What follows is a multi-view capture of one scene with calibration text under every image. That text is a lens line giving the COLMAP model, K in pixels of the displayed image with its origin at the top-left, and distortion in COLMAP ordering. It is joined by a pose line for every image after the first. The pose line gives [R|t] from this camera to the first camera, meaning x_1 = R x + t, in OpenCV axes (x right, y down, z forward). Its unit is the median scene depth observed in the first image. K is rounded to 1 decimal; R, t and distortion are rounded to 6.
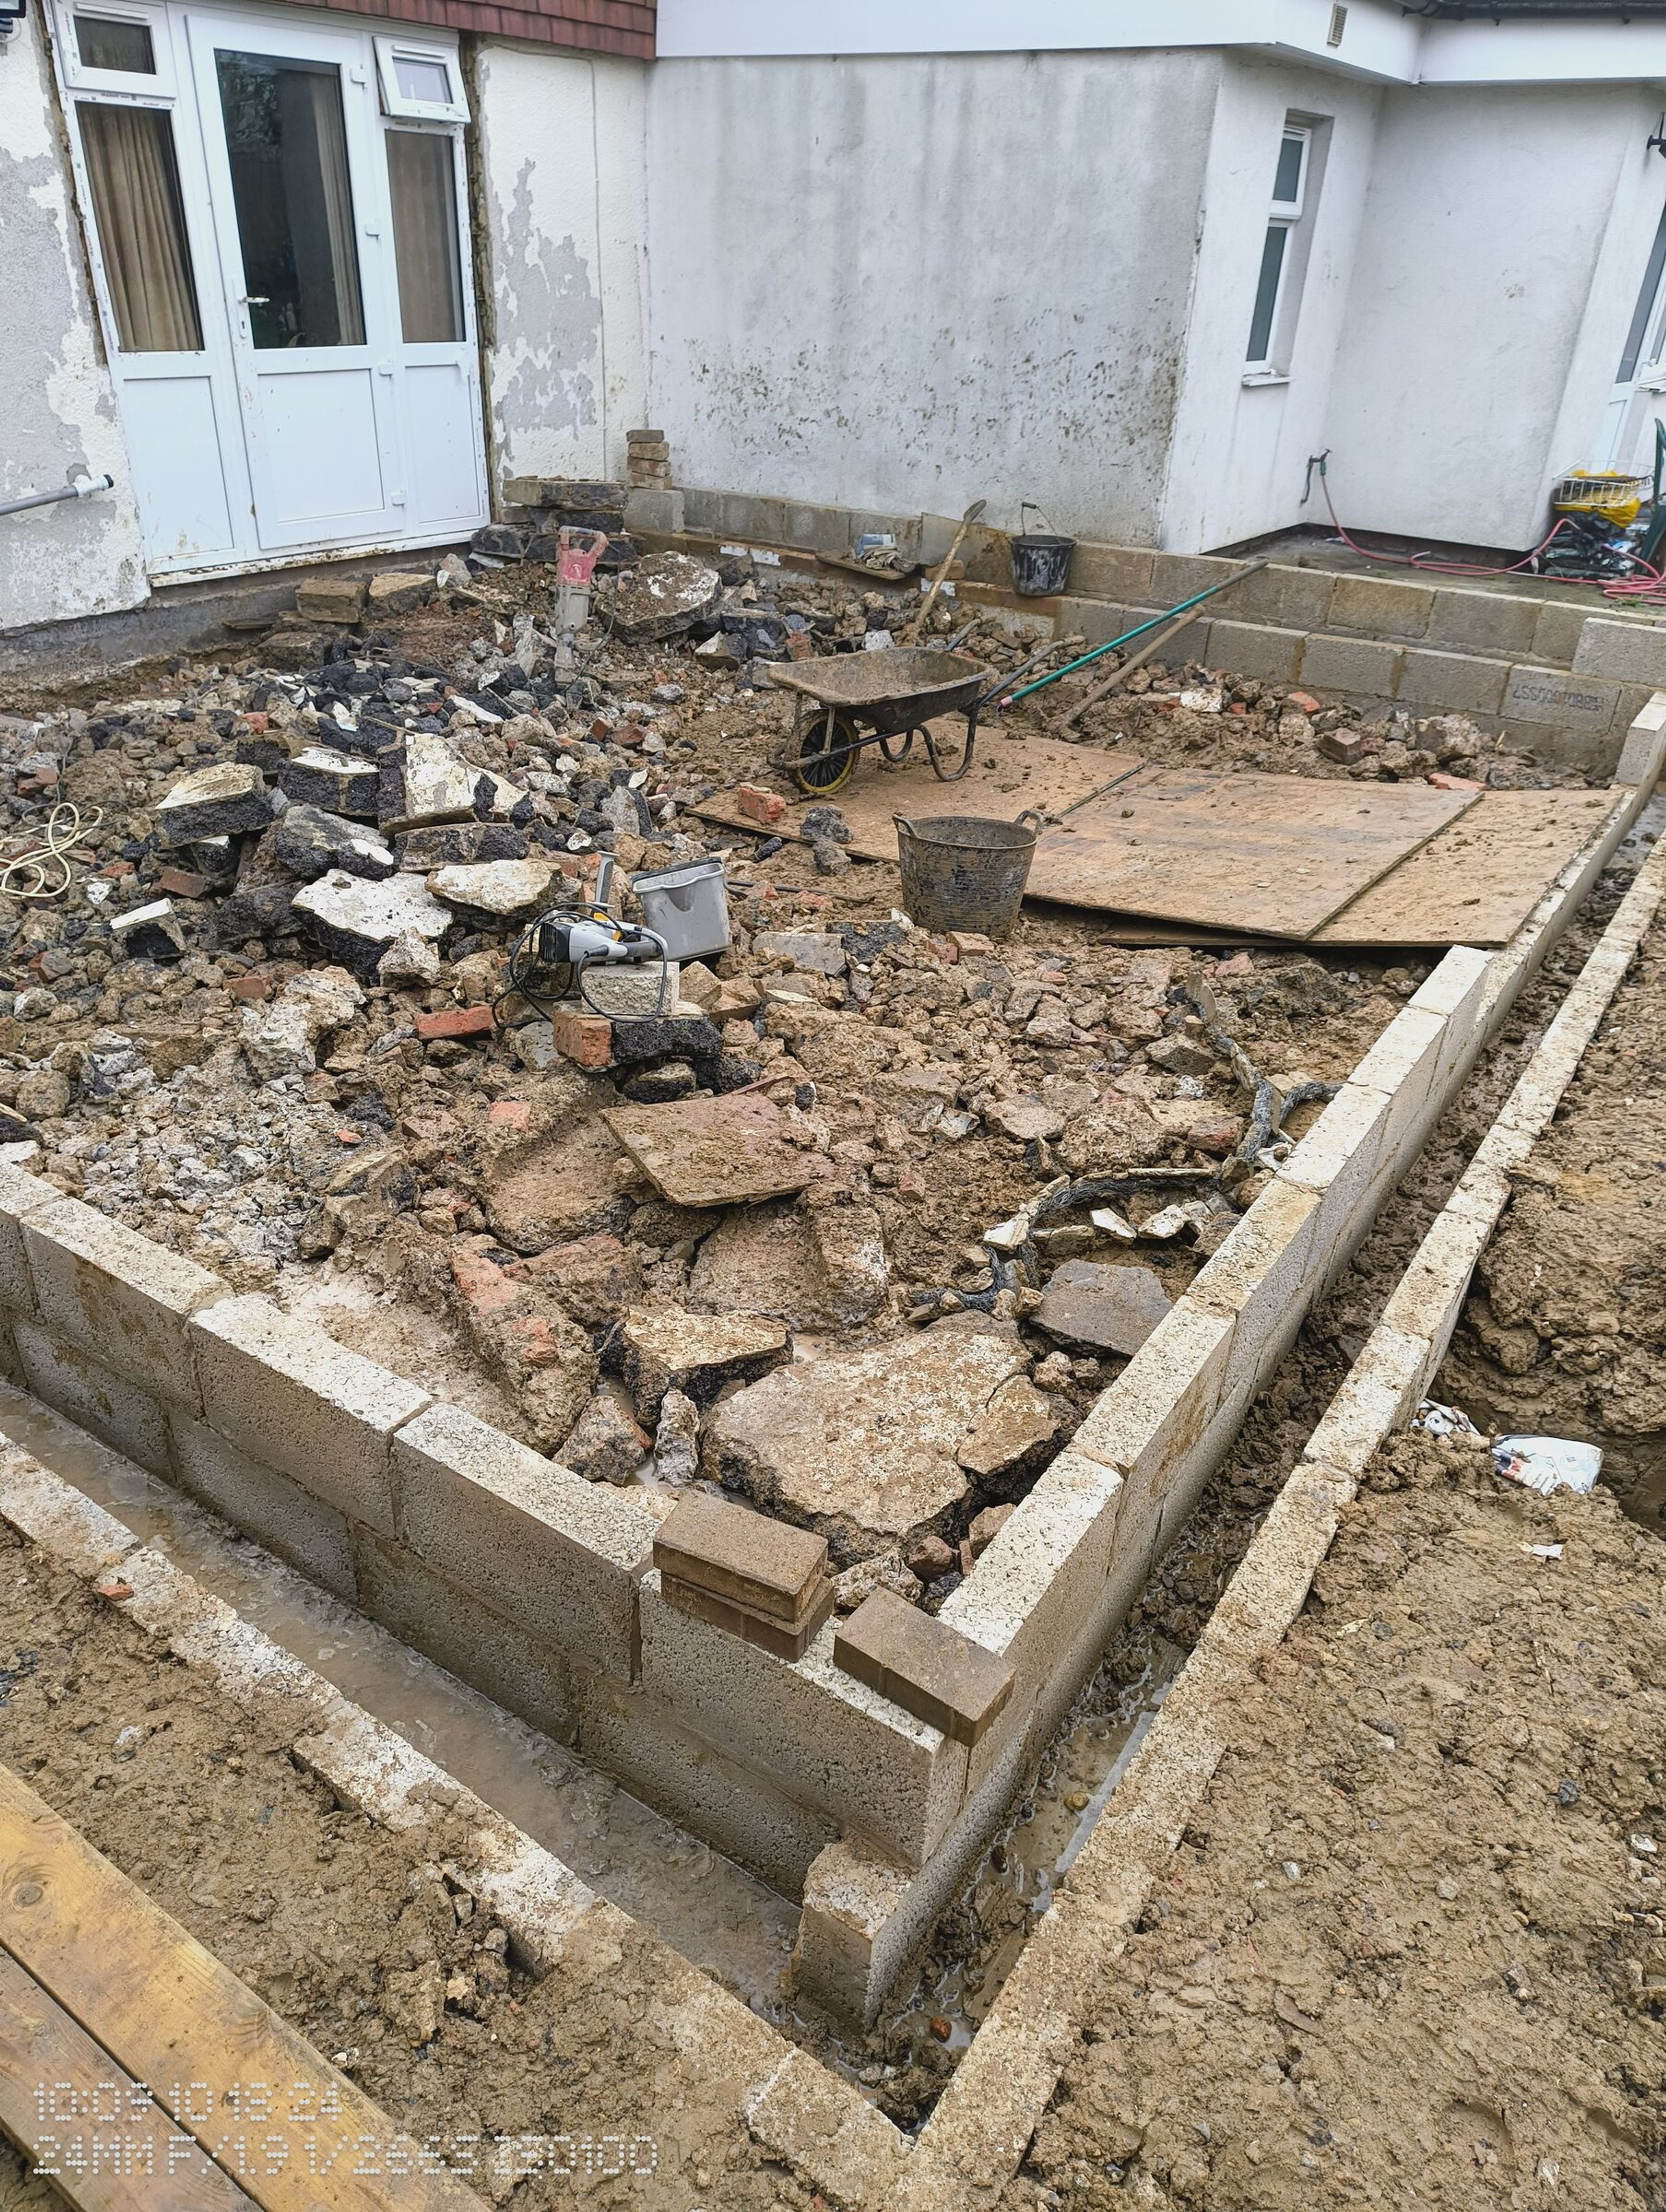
lens RADIAL K [[1511.2, 0, 828.3], [0, 1511.2, 1100.7], [0, 0, 1]] dist [0.068609, -0.084572]
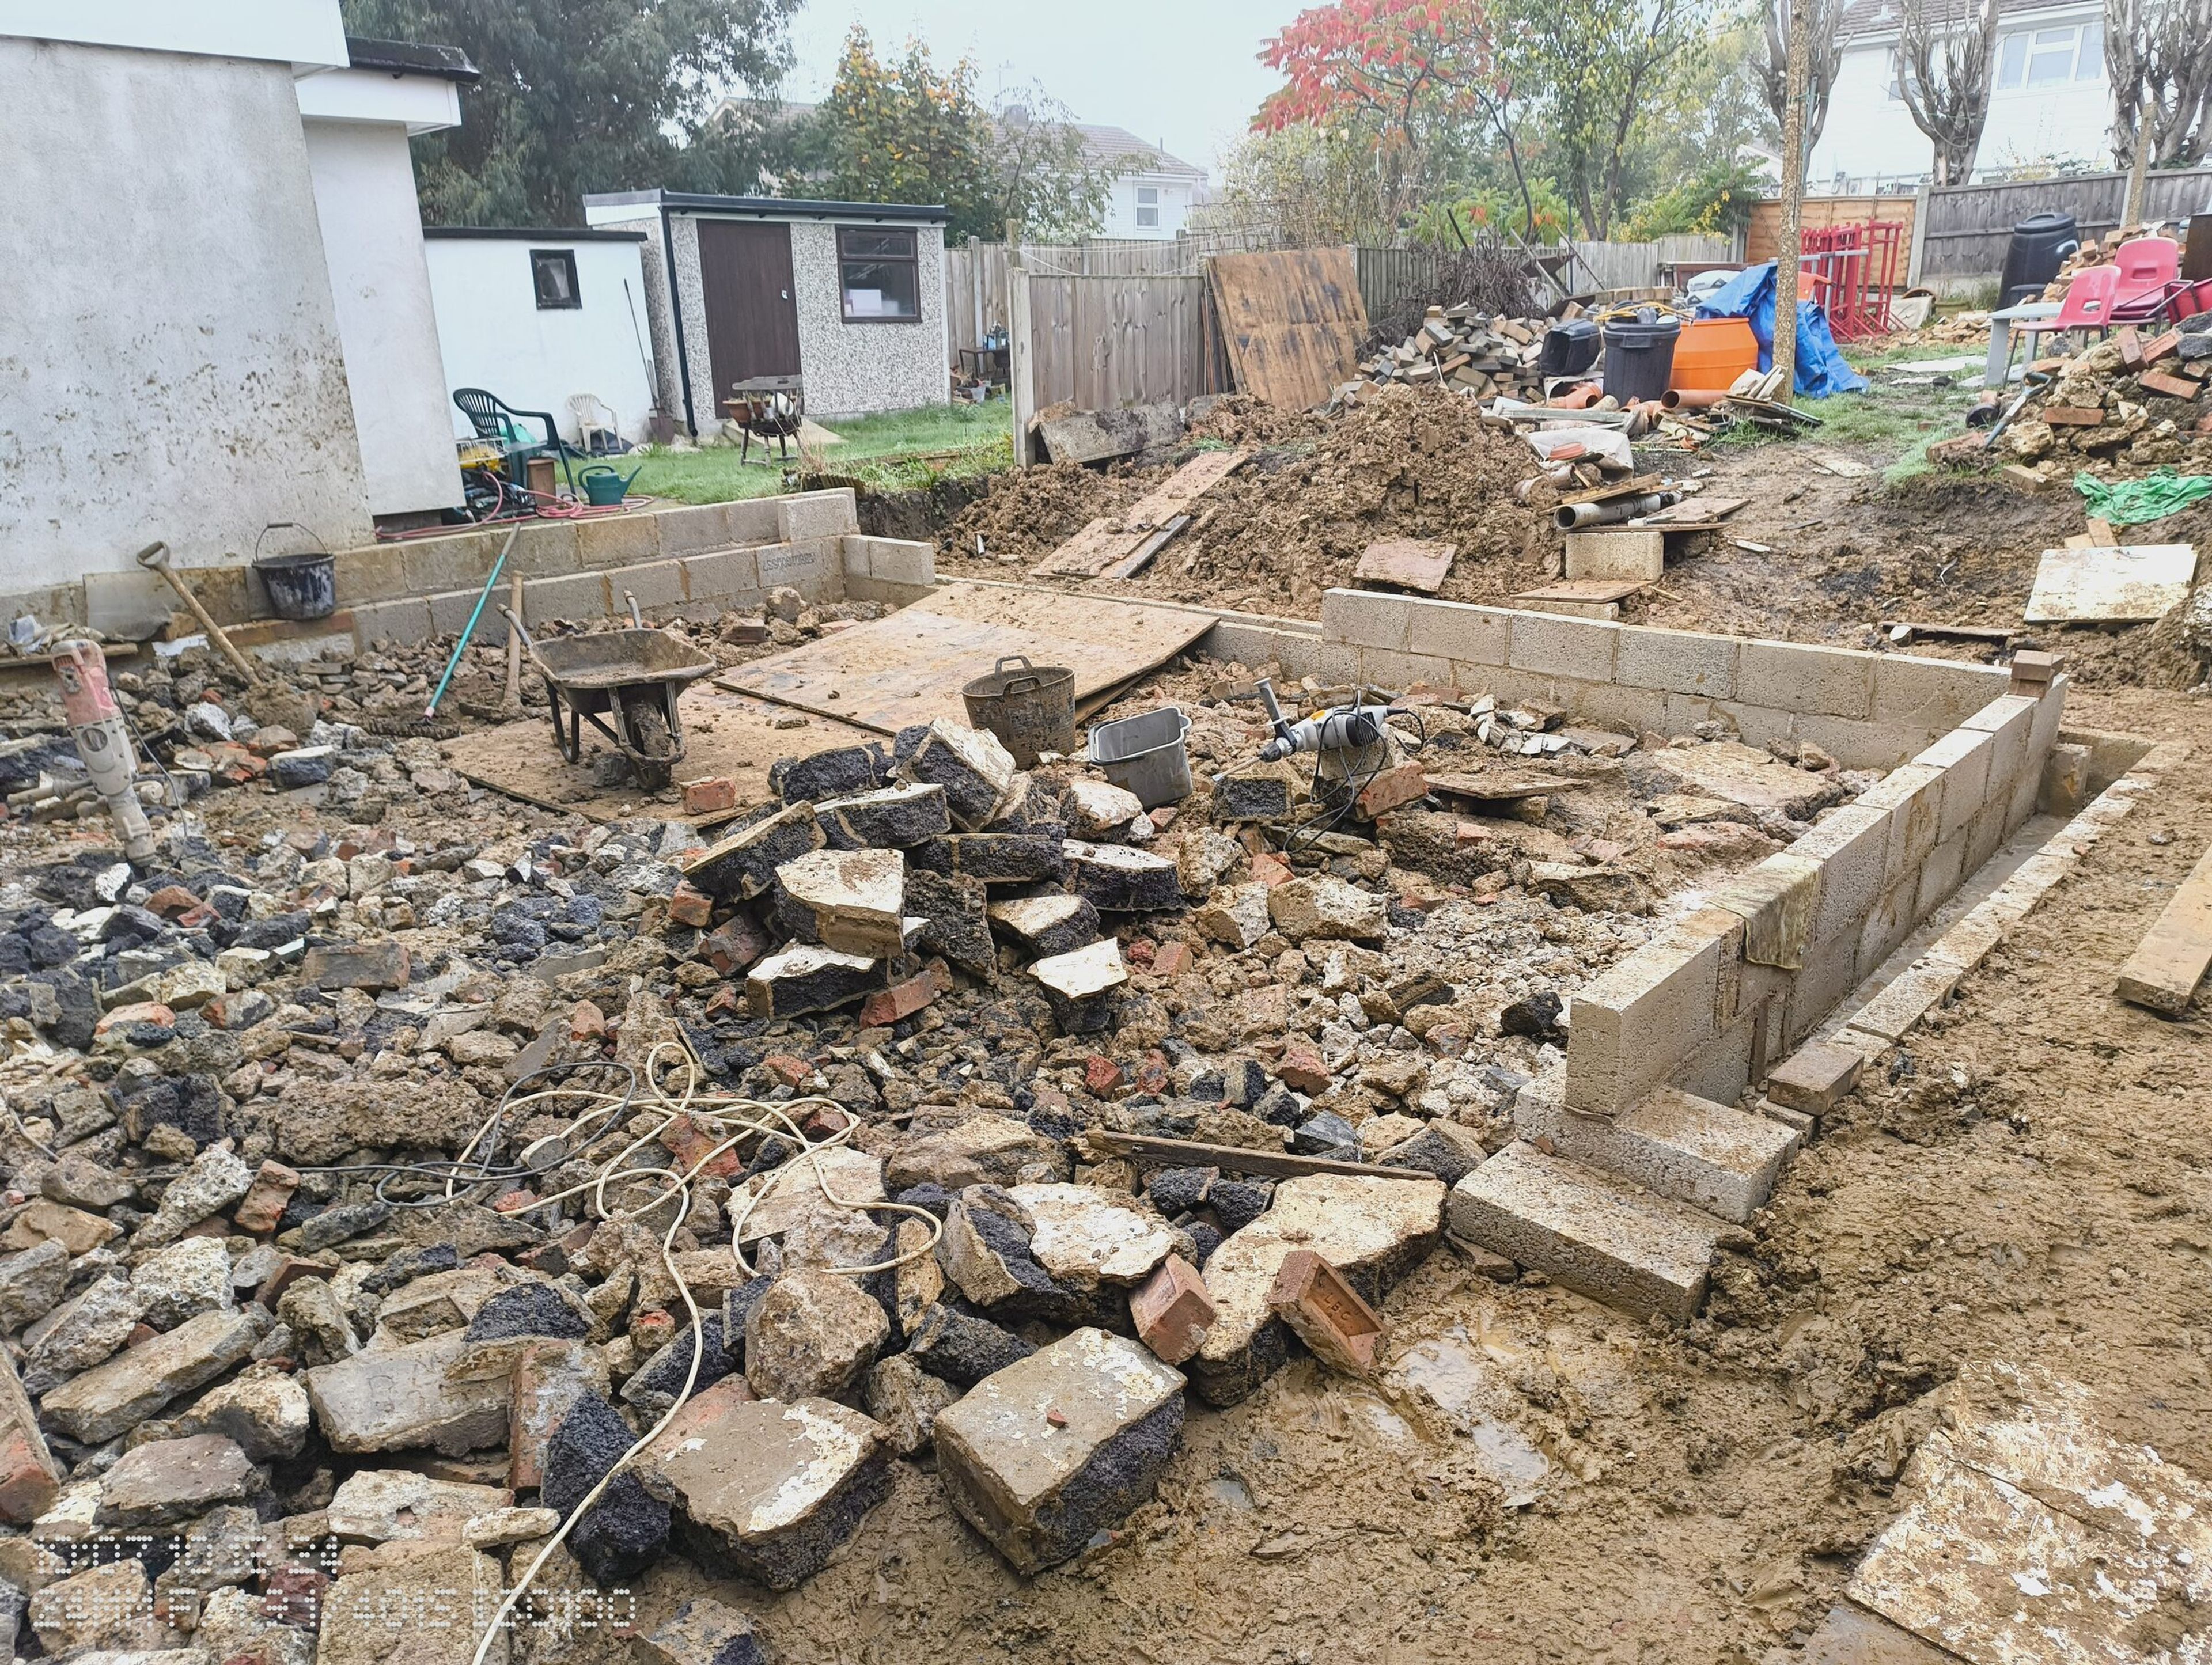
lens RADIAL K [[1510.8, 0, 1109.8], [0, 1510.8, 835.7], [0, 0, 1]] dist [0.068609, -0.084572]
pose [[0.141260, -0.362085, 0.921379, -1.410936], [0.512657, 0.822953, 0.244808, -0.453721], [-0.846894, 0.437769, 0.301876, 0.864762]]
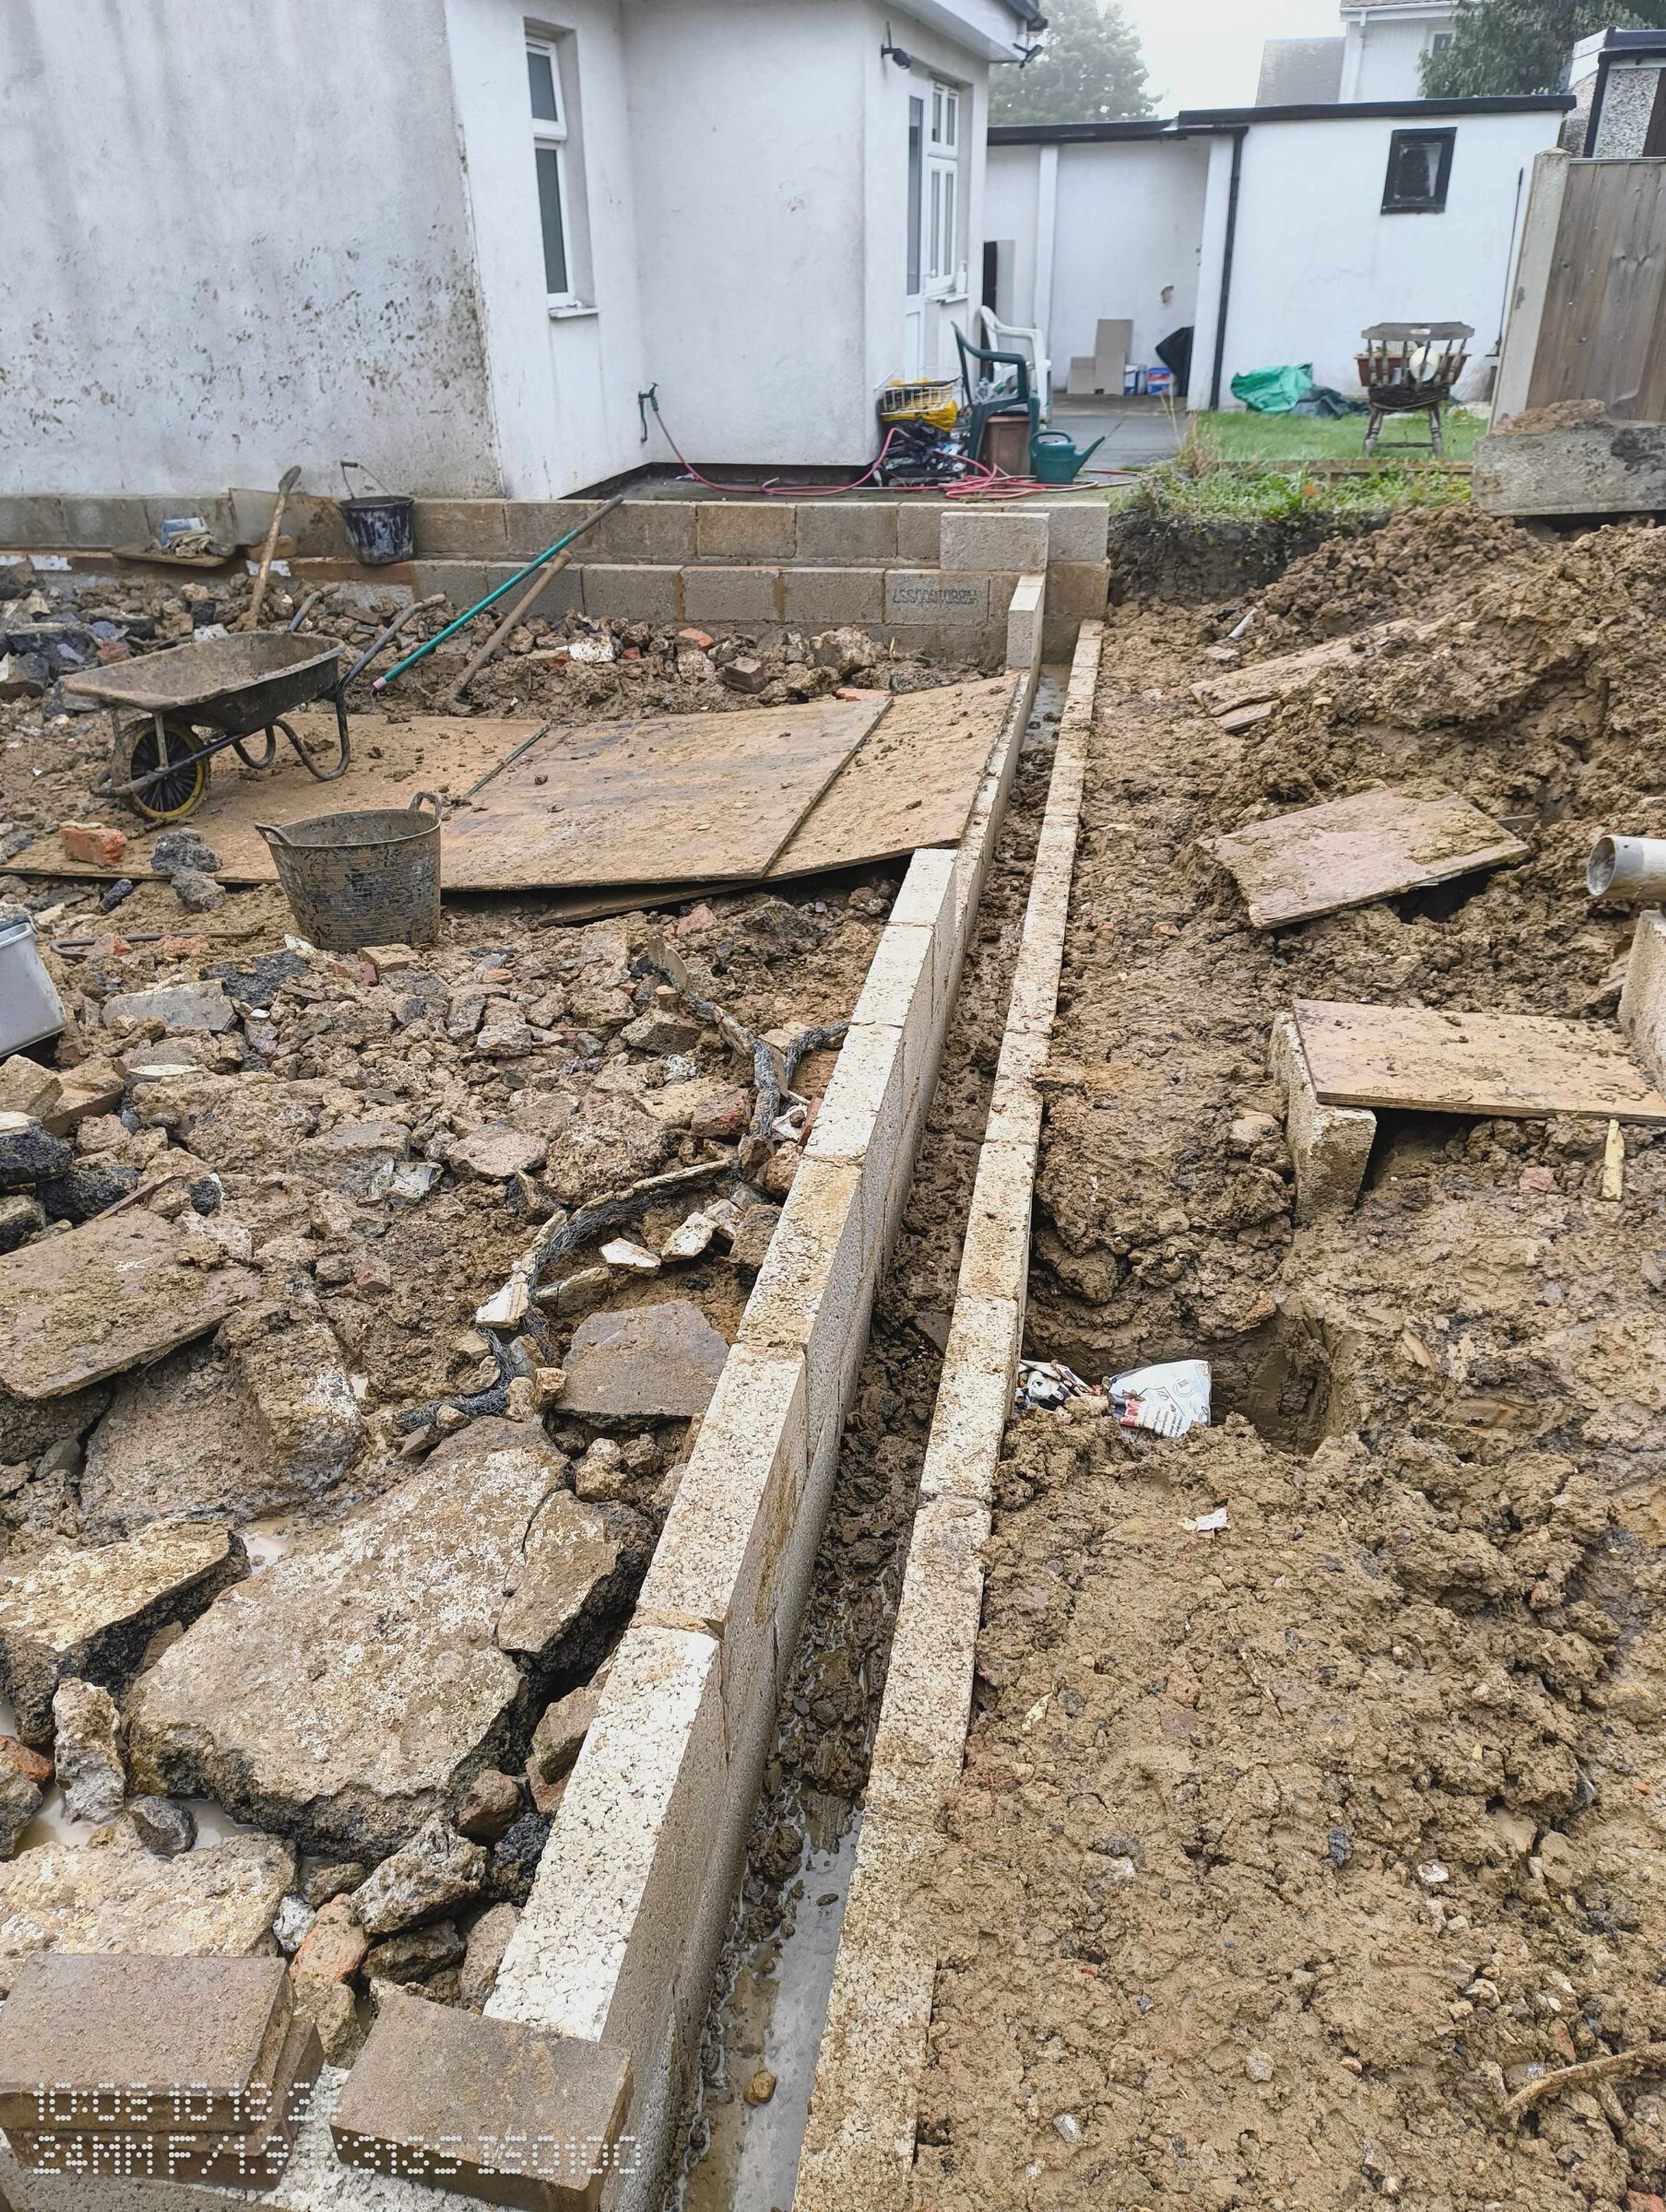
lens RADIAL K [[1511.2, 0, 828.3], [0, 1511.2, 1100.7], [0, 0, 1]] dist [0.068609, -0.084572]
pose [[0.919297, -0.238725, 0.312896, 0.041684], [0.236532, 0.970555, 0.045552, -0.009532], [-0.314557, 0.032135, 0.948694, 0.156822]]
